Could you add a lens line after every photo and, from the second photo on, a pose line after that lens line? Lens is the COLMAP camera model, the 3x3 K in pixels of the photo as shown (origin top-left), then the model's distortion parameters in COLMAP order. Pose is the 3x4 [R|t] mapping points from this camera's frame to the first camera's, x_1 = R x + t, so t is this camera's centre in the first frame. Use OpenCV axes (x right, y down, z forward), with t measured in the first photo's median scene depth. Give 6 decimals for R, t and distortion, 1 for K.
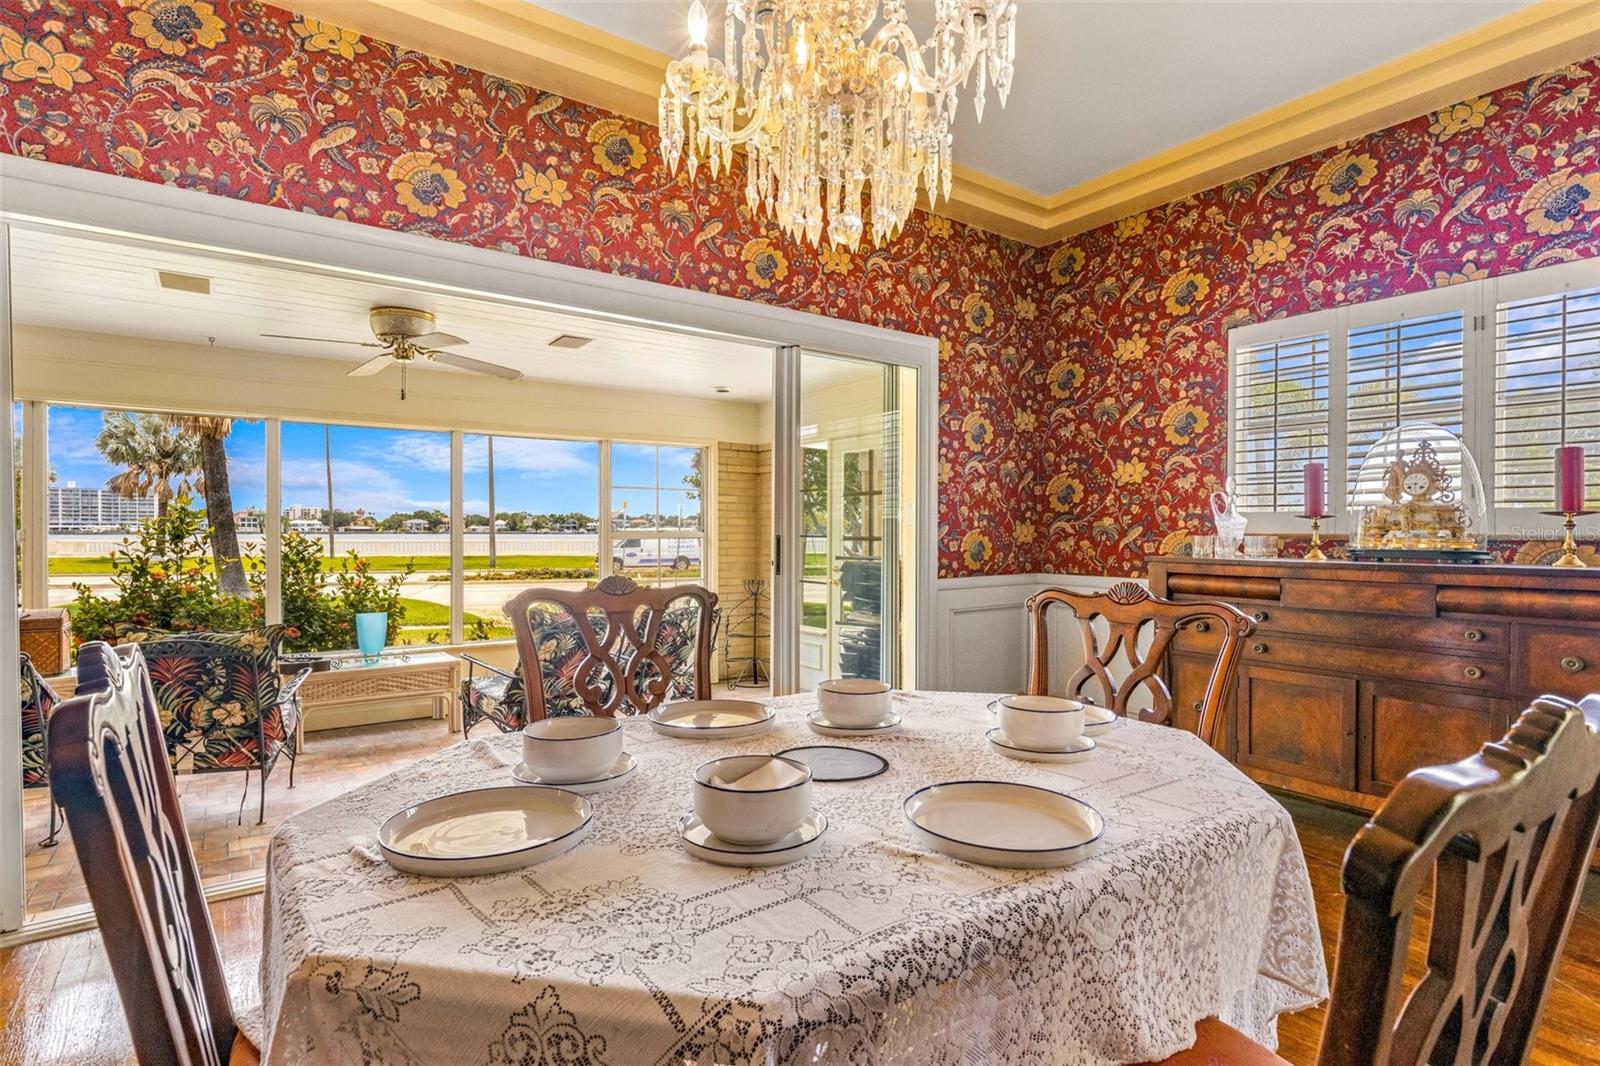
lens RADIAL K [[812.9, 0, 800.0], [0, 812.9, 533.0], [0, 0, 1]] dist [0.000844, -0.000057]
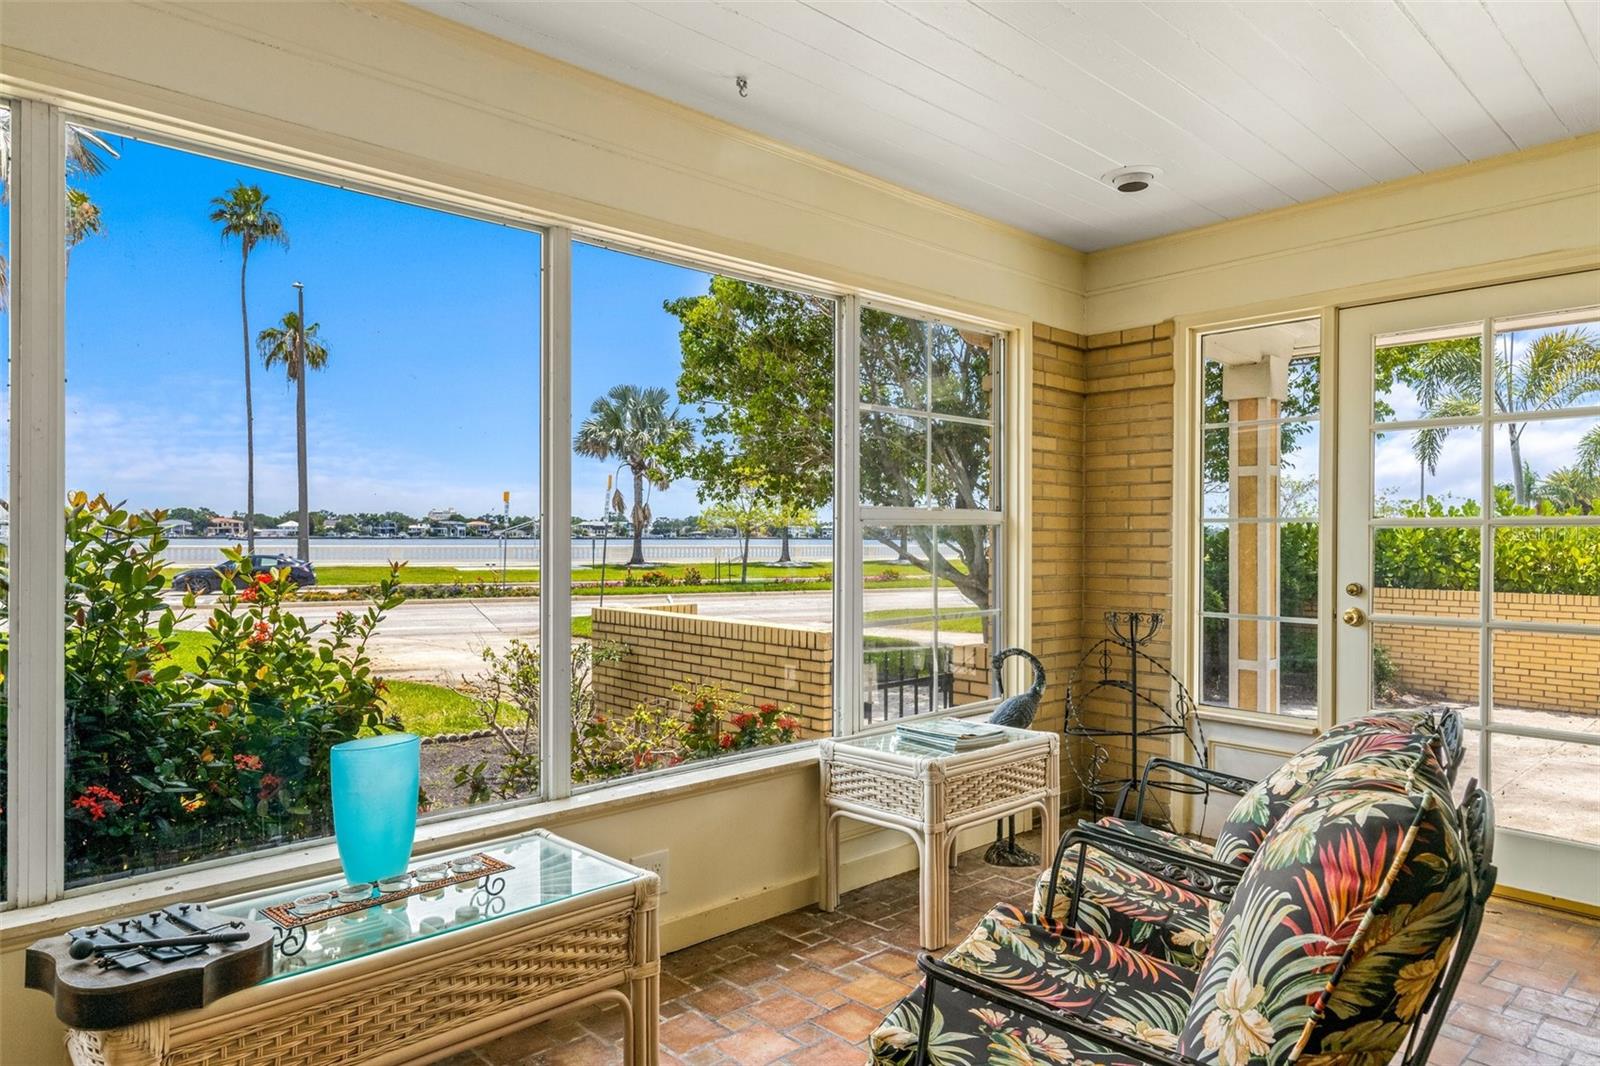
lens RADIAL K [[984.4, 0, 800.0], [0, 984.4, 533.0], [0, 0, 1]] dist [0.009502, -0.000431]
pose [[0.992173, 0.001538, 0.124857, -0.446303], [-0.000848, 0.999984, -0.005579, 0.021173], [-0.124864, 0.005429, 0.992159, 0.648502]]
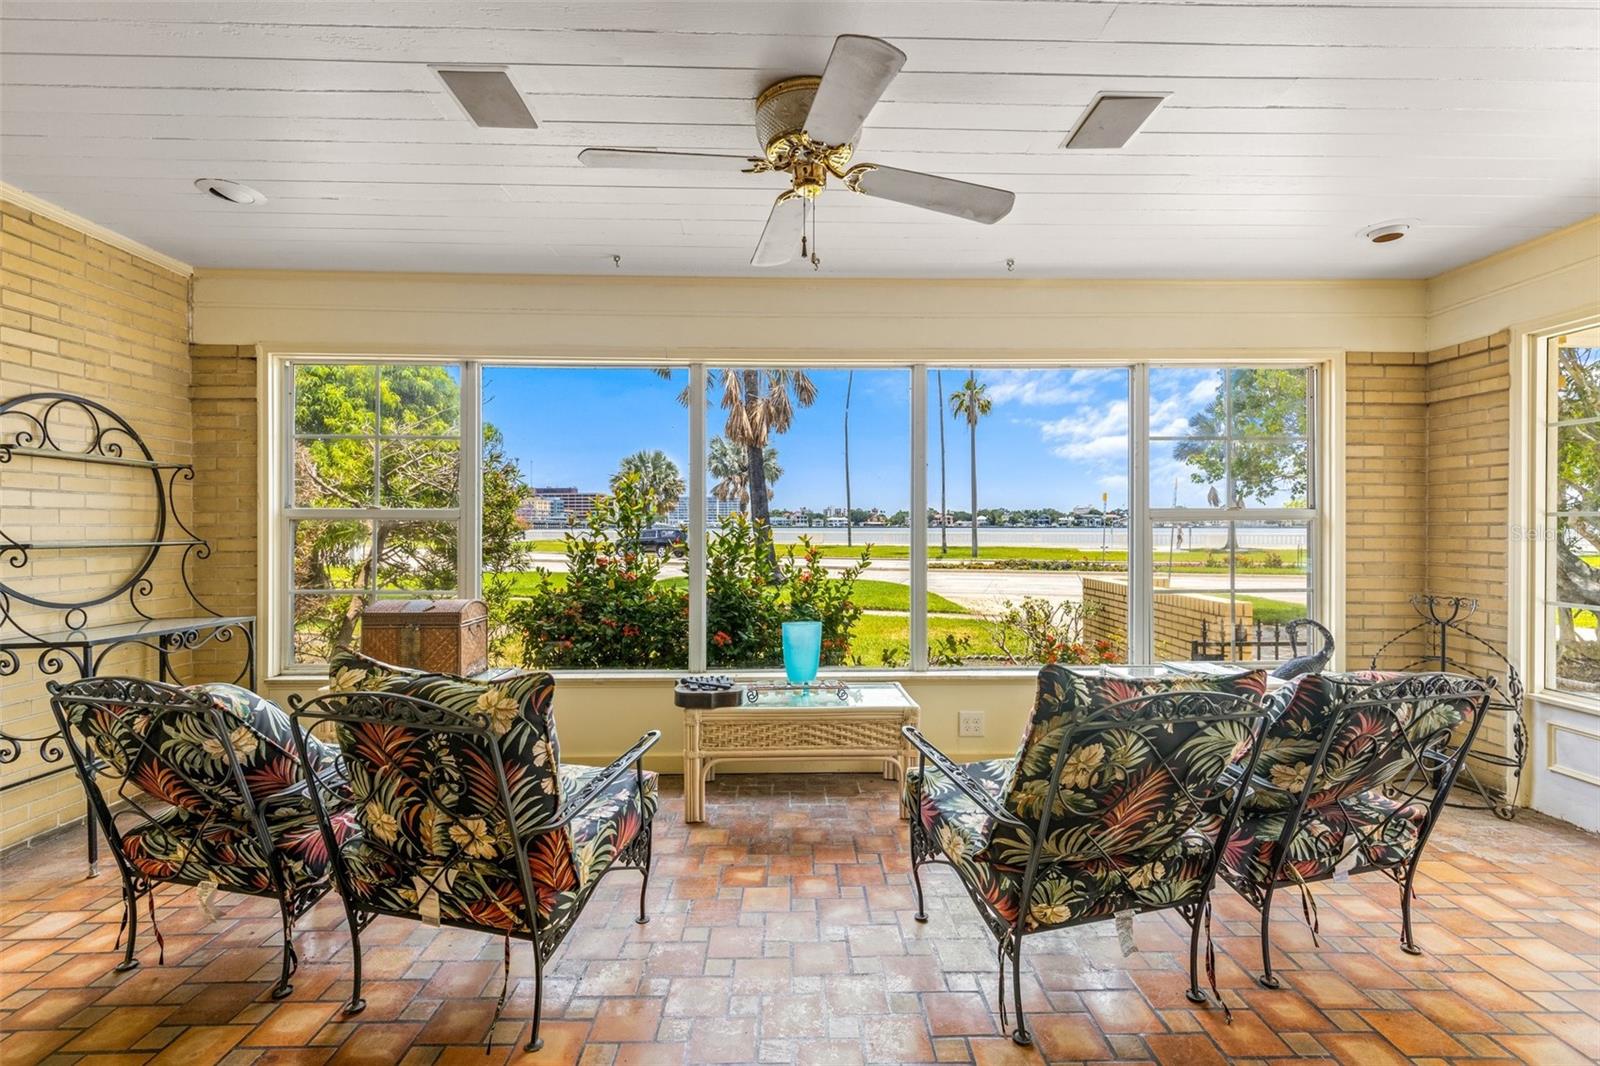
lens RADIAL K [[721.3, 0, 800.0], [0, 721.3, 533.0], [0, 0, 1]] dist [0.003029, 0.000549]
pose [[0.825388, 0.003770, -0.564554, -0.189783], [0.000715, 0.999970, 0.007723, 0.016807], [0.564566, -0.006778, 0.825360, 0.523993]]
